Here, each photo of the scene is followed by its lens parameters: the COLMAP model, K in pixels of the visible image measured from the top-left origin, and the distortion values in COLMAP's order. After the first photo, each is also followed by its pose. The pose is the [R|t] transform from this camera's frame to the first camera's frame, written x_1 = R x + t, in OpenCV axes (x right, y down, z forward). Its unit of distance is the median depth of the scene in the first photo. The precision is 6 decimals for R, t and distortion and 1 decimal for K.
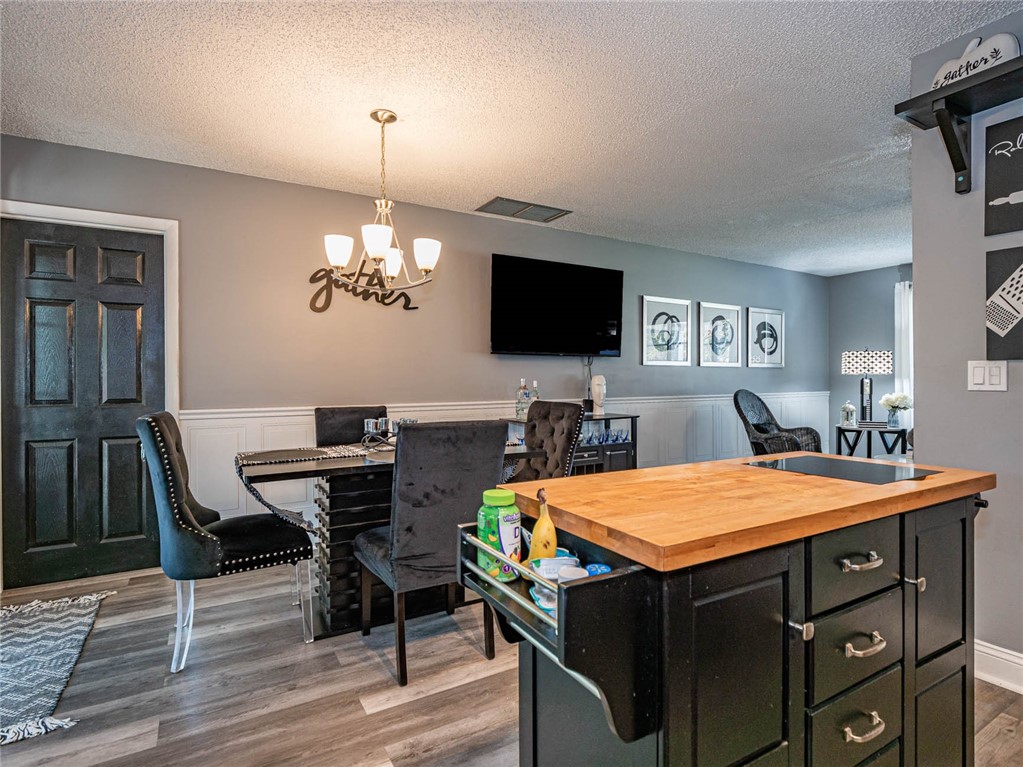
lens RADIAL K [[520.1, 0, 506.0], [0, 520.1, 376.9], [0, 0, 1]] dist [-0.004191, -0.002694]
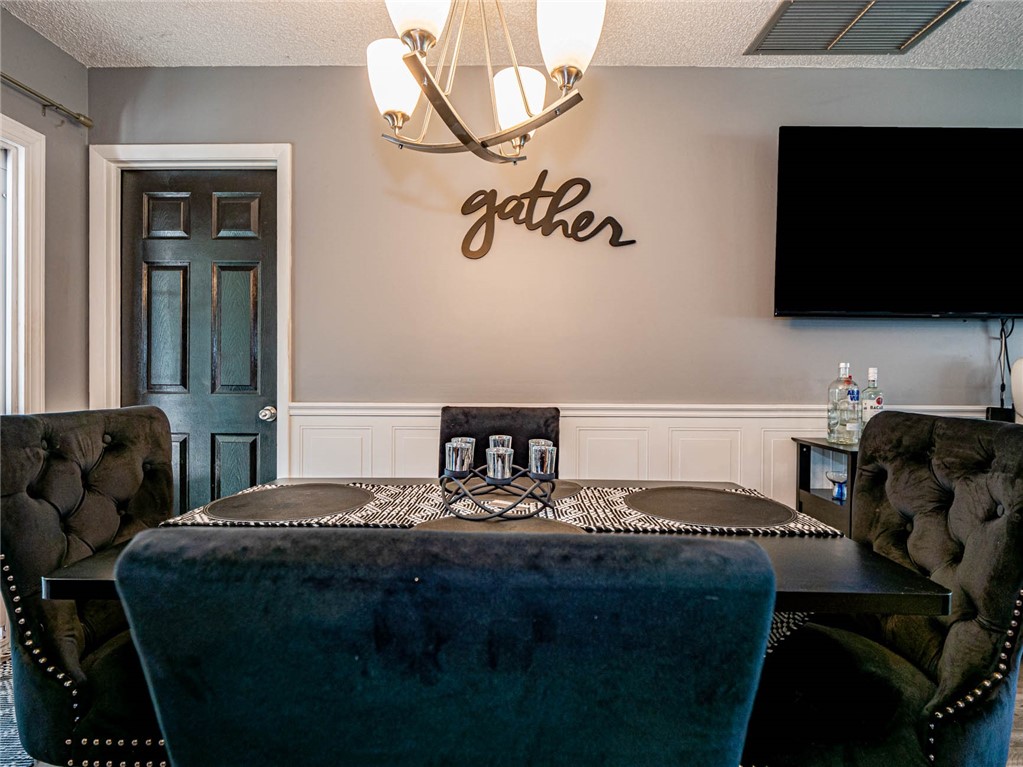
lens RADIAL K [[520.1, 0, 506.0], [0, 520.1, 376.9], [0, 0, 1]] dist [-0.004191, -0.002694]
pose [[0.859659, 0.013154, -0.510699, 0.006903], [-0.006754, 0.999874, 0.014384, 0.011982], [0.510824, -0.008916, 0.859639, 0.390039]]
